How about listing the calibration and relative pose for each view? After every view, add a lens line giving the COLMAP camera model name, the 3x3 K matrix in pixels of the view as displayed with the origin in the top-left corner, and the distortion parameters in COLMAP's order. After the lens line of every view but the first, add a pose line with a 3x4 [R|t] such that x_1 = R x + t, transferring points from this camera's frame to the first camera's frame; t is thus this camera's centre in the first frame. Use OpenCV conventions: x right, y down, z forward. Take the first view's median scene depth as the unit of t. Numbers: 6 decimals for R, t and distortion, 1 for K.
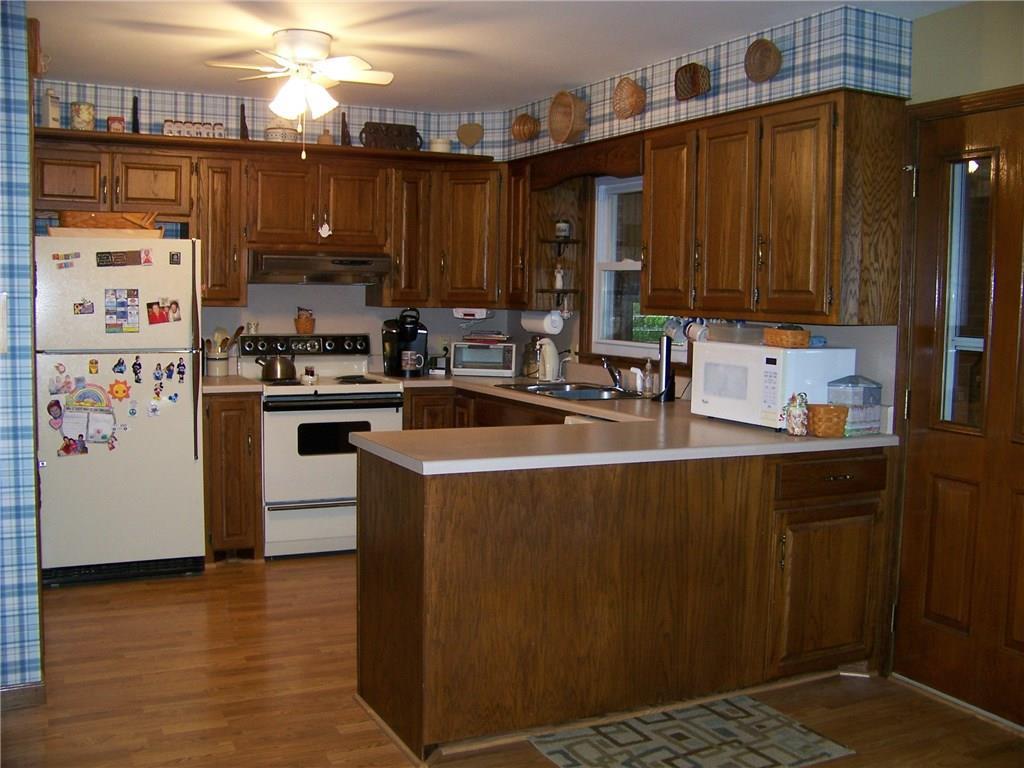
lens RADIAL K [[1052.2, 0, 512.0], [0, 1052.2, 384.0], [0, 0, 1]] dist [-0.247509, 0.283835]
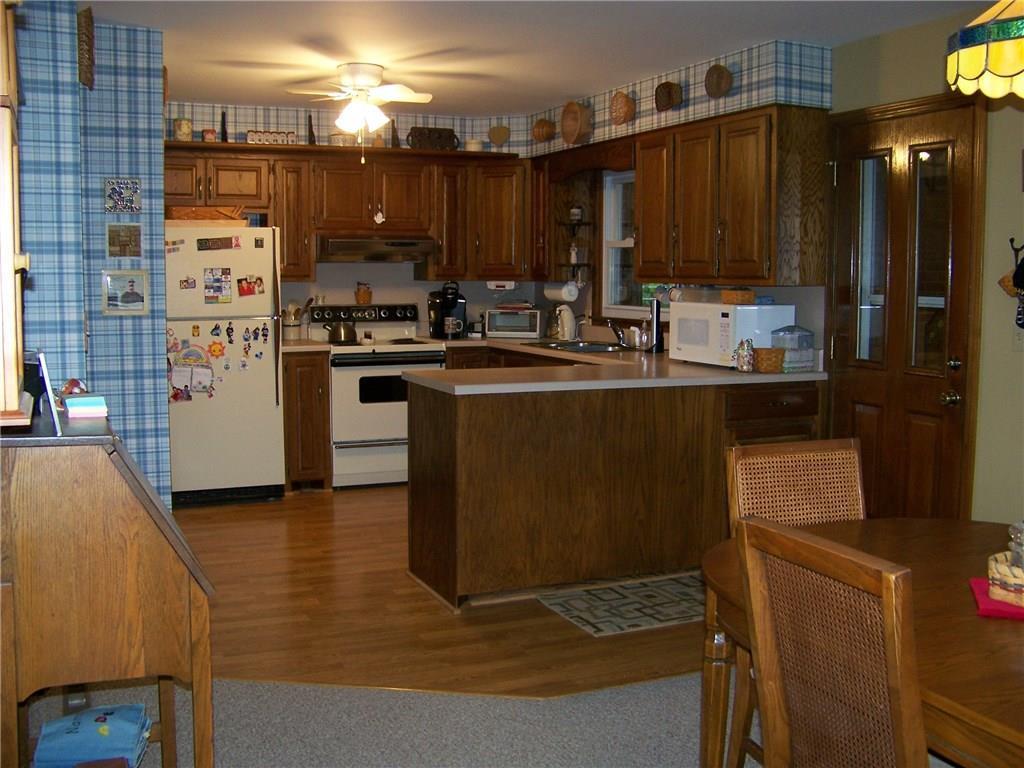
lens RADIAL K [[1052.2, 0, 512.0], [0, 1052.2, 384.0], [0, 0, 1]] dist [-0.247509, 0.283835]
pose [[0.998774, -0.010065, -0.048472, 0.036009], [0.010954, 0.999776, 0.018123, 0.029190], [0.048279, -0.018632, 0.998660, -0.240452]]
